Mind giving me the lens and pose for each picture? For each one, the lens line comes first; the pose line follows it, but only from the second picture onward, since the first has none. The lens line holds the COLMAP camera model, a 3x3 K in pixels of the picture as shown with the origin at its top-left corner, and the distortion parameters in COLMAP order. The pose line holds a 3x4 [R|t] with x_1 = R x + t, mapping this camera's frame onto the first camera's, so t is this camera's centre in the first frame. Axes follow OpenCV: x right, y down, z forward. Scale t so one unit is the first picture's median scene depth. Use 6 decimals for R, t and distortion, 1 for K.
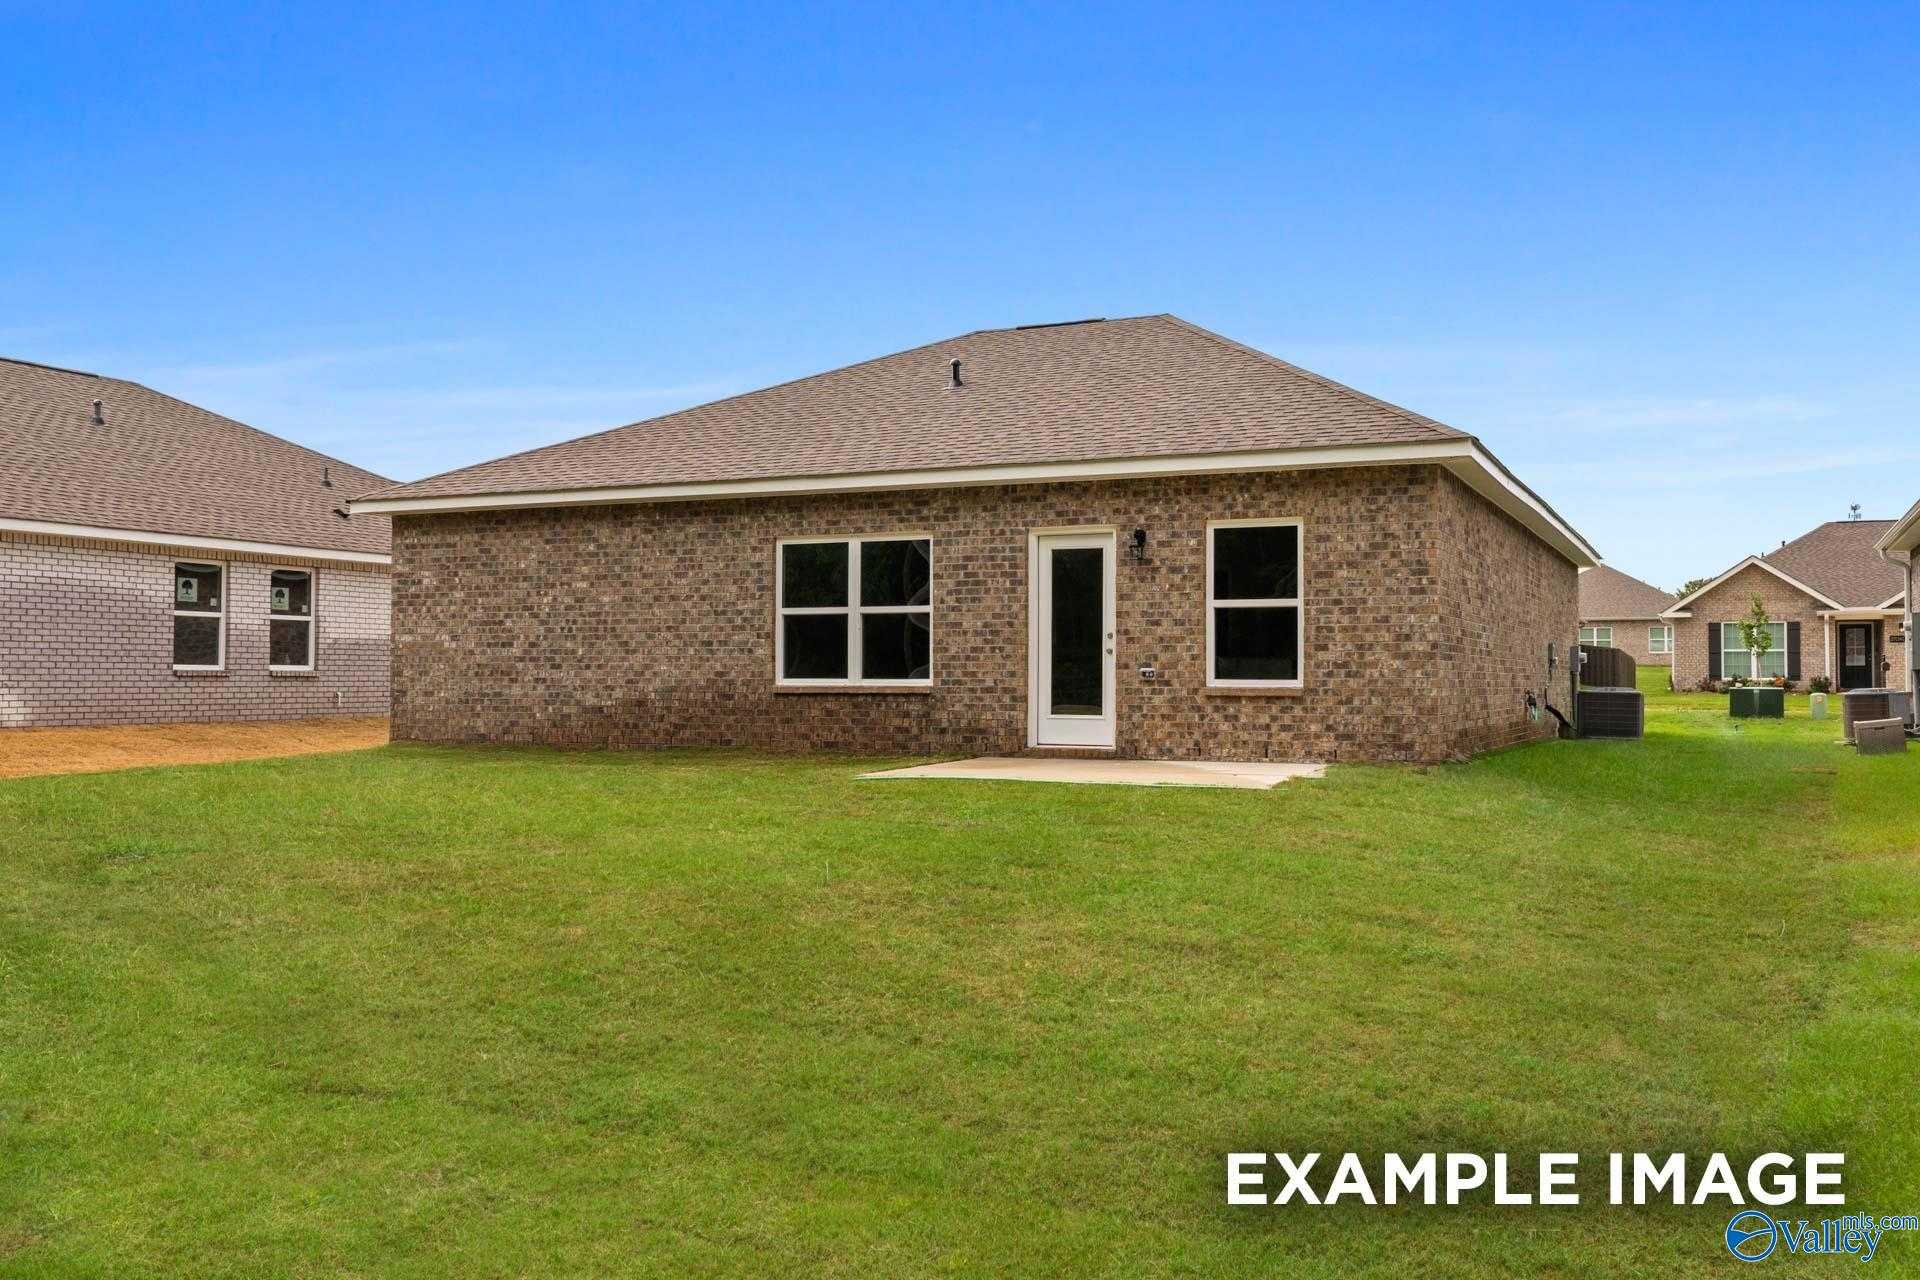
lens RADIAL K [[1649.9, 0, 957.7], [0, 1649.9, 621.3], [0, 0, 1]] dist [-0.002872, 0.008578]
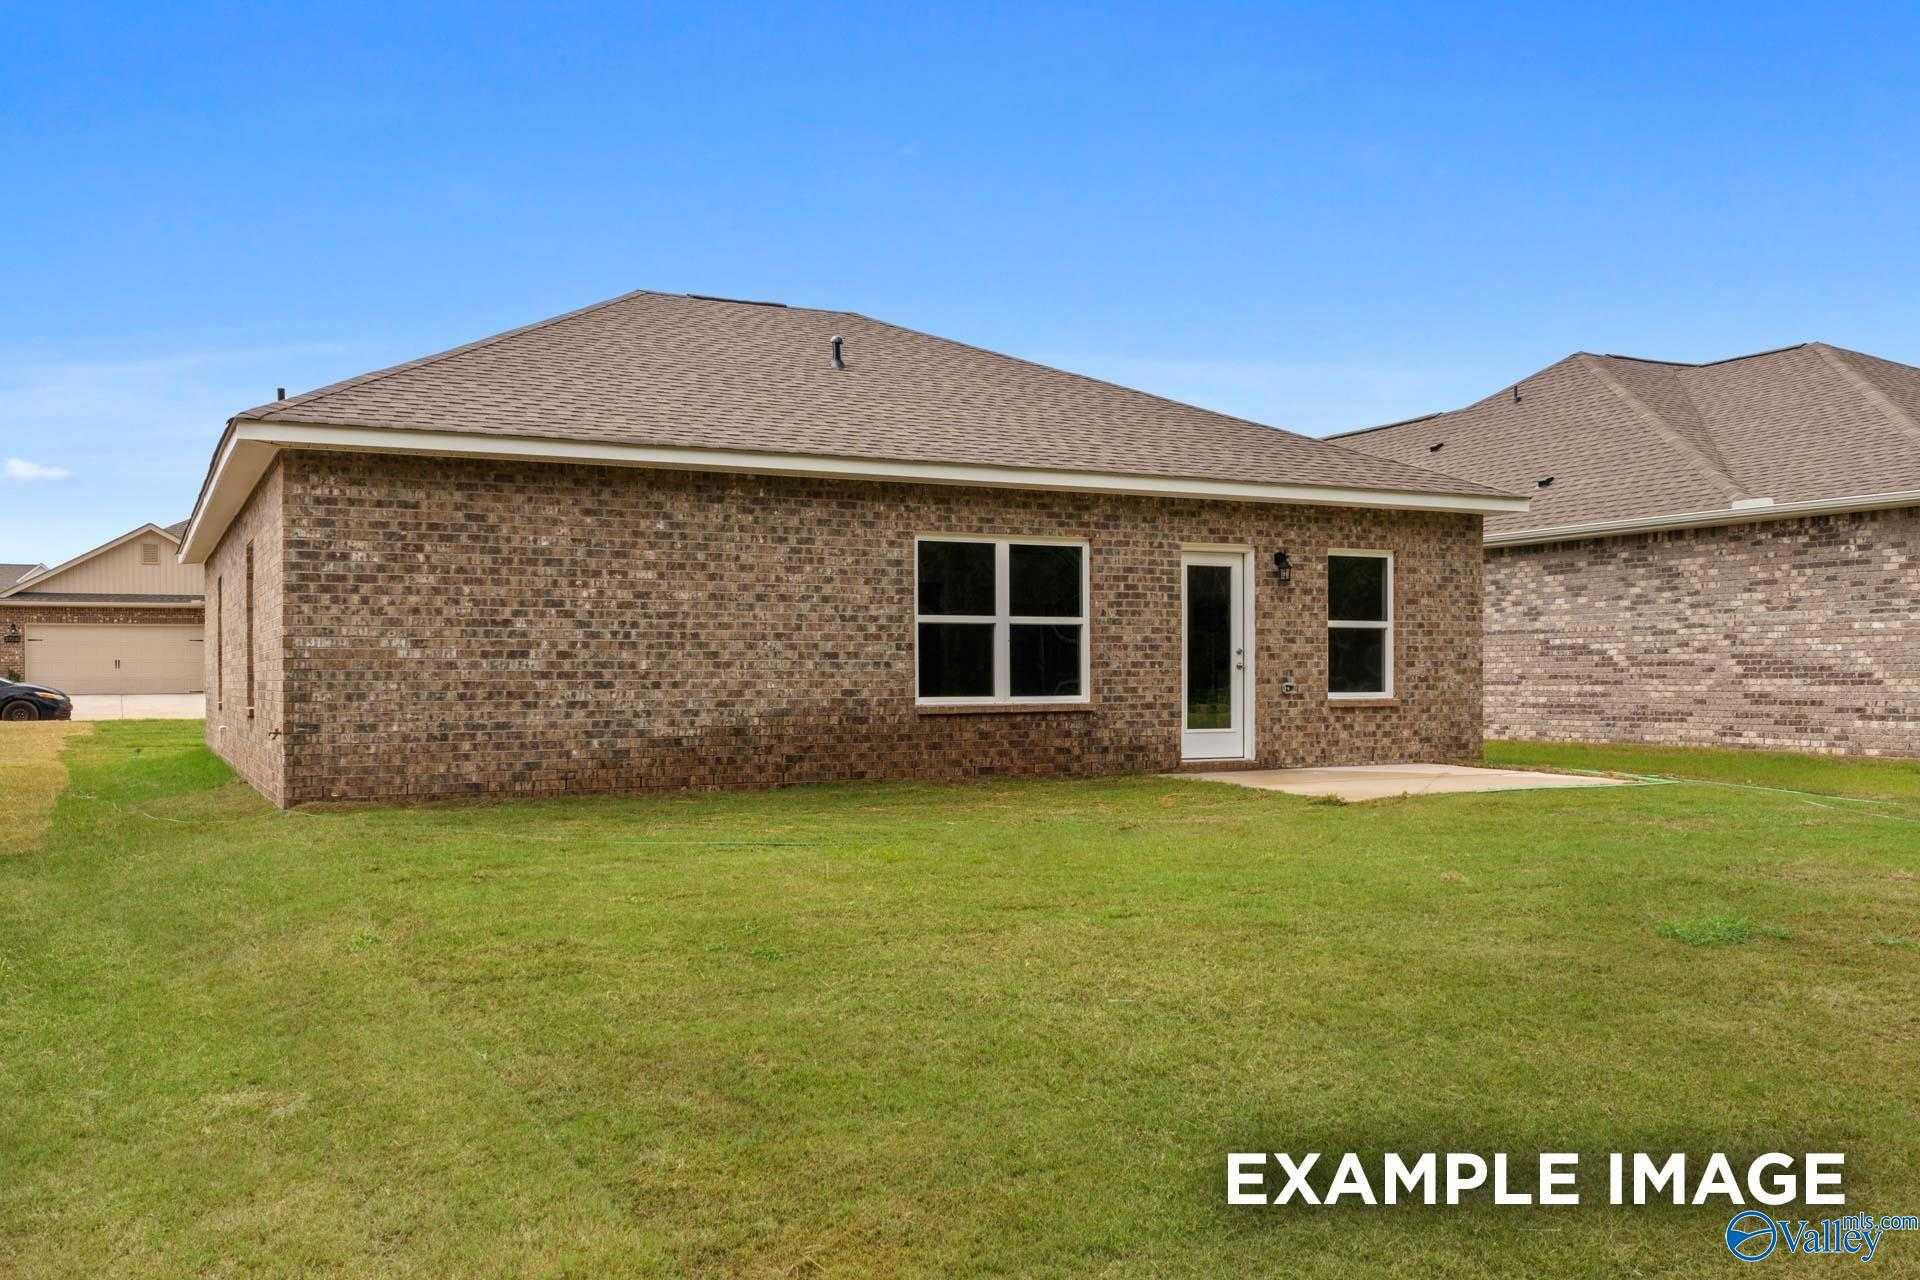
lens RADIAL K [[1649.9, 0, 948.0], [0, 1649.9, 658.2], [0, 0, 1]] dist [-0.002872, 0.008578]
pose [[0.621878, 0.003923, 0.783104, -0.765629], [-0.020340, 0.999731, 0.011143, 0.004606], [-0.782850, -0.022858, 0.621790, 0.454592]]
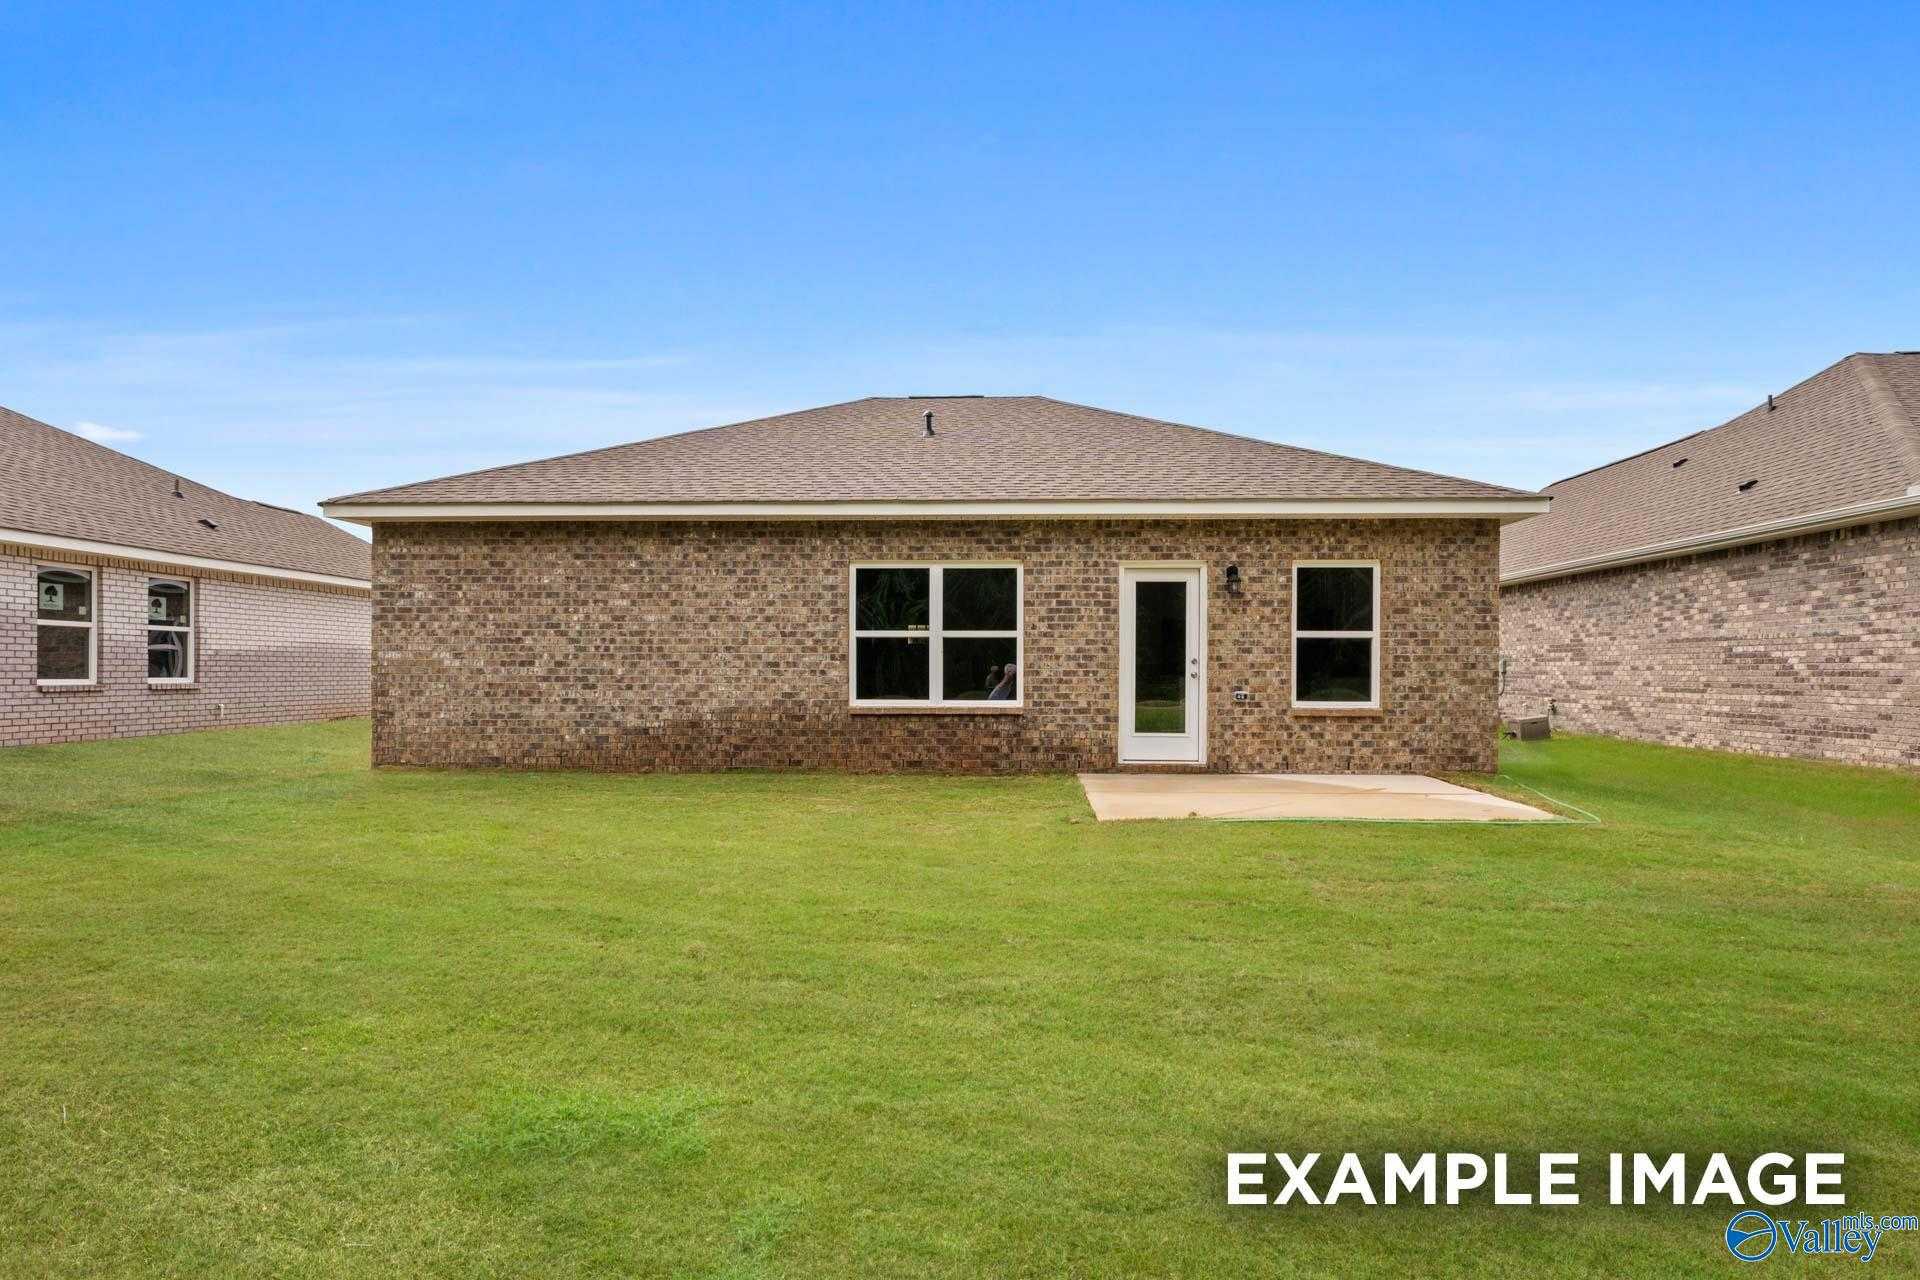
lens RADIAL K [[1036.1, 0, 951.8], [0, 1036.1, 663.3], [0, 0, 1]] dist [-0.005806, -0.002350]
pose [[0.927093, 0.003291, 0.374818, -0.291199], [-0.013786, 0.999584, 0.025324, -0.004819], [-0.374579, -0.028645, 0.926752, 0.382084]]
